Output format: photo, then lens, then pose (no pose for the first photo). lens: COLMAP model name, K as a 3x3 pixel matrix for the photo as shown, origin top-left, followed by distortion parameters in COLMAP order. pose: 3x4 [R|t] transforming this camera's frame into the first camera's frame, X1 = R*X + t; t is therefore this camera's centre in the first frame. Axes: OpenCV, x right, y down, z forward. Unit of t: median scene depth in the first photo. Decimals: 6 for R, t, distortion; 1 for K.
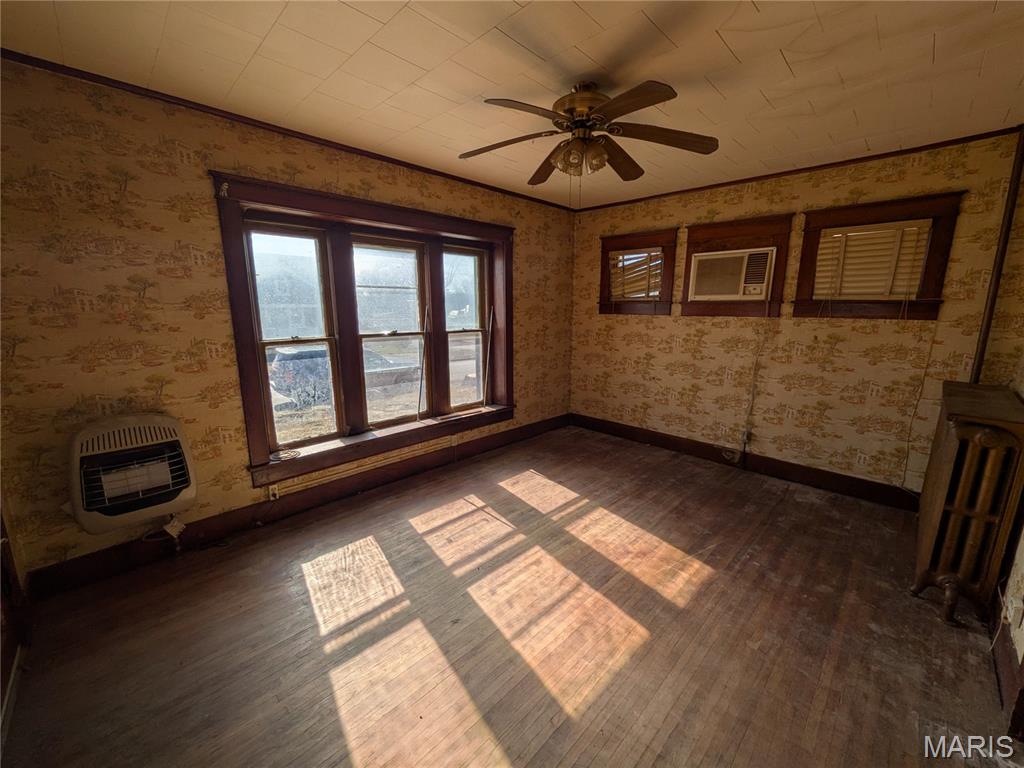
lens RADIAL K [[406.6, 0, 511.3], [0, 406.6, 383.1], [0, 0, 1]] dist [-0.000524, -0.000325]
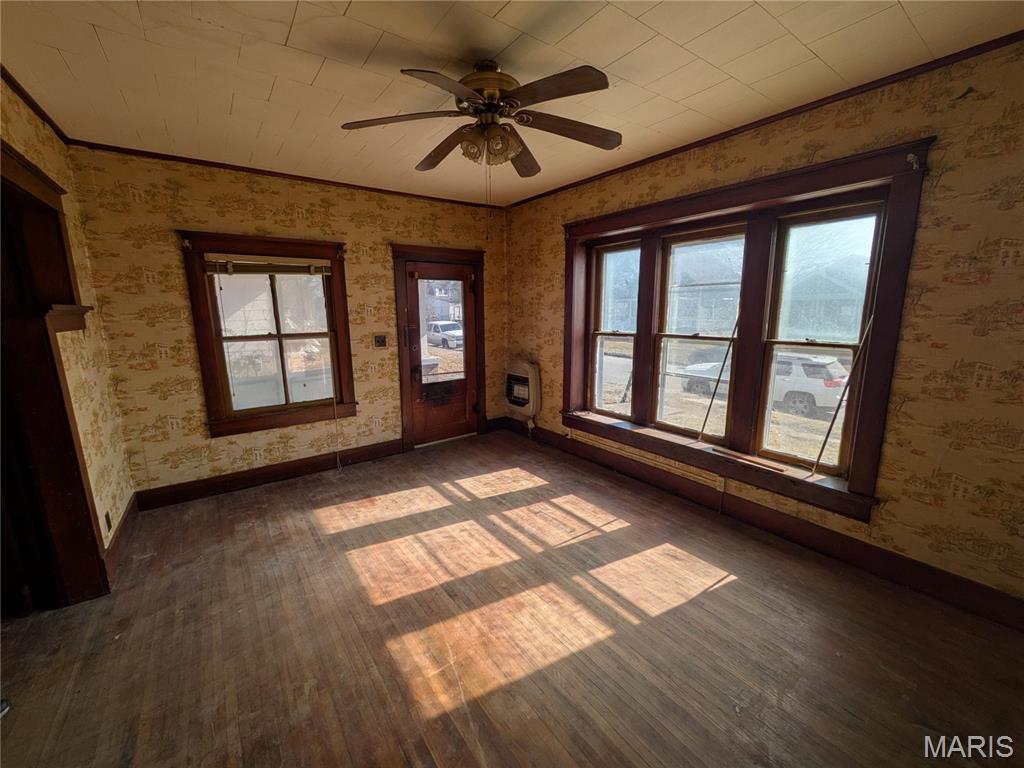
lens RADIAL K [[406.6, 0, 511.3], [0, 406.6, 383.1], [0, 0, 1]] dist [-0.000524, -0.000325]
pose [[-0.145547, 0.179737, -0.972888, 0.806889], [-0.176622, 0.962842, 0.204305, -0.162525], [0.973458, 0.201570, -0.108393, 0.877482]]
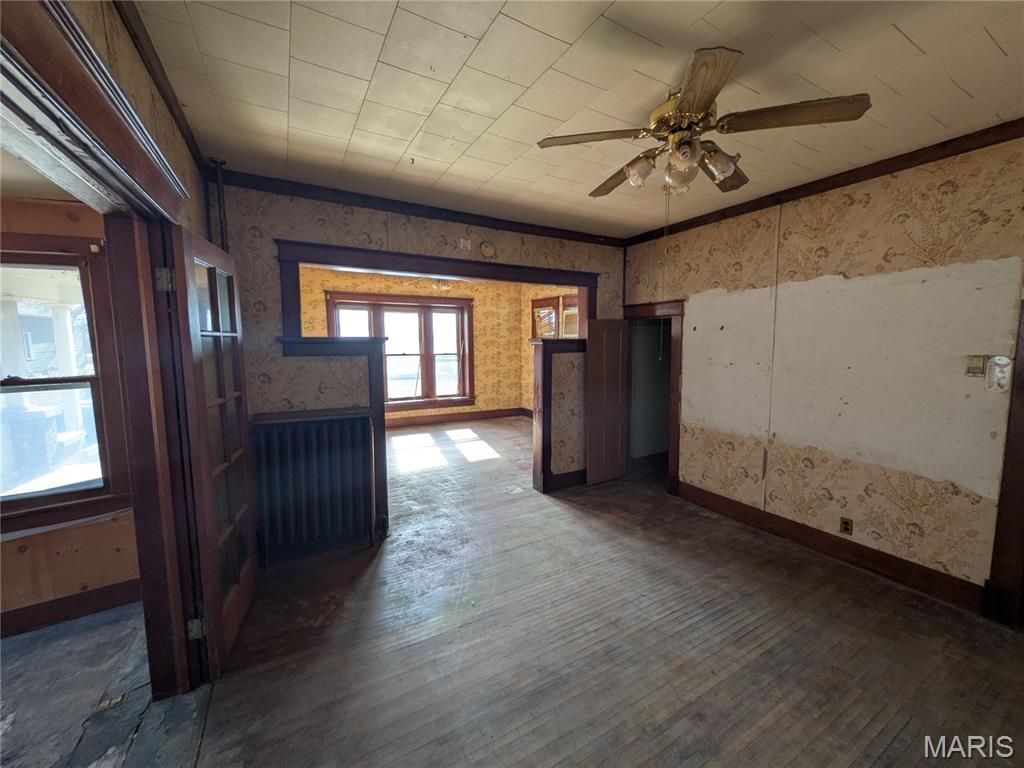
lens RADIAL K [[406.6, 0, 511.3], [0, 406.6, 383.1], [0, 0, 1]] dist [-0.000524, -0.000325]
pose [[0.963890, 0.026494, -0.264978, 0.913920], [-0.047983, 0.996032, -0.074954, 0.173260], [0.261941, 0.084961, 0.961337, -0.931423]]
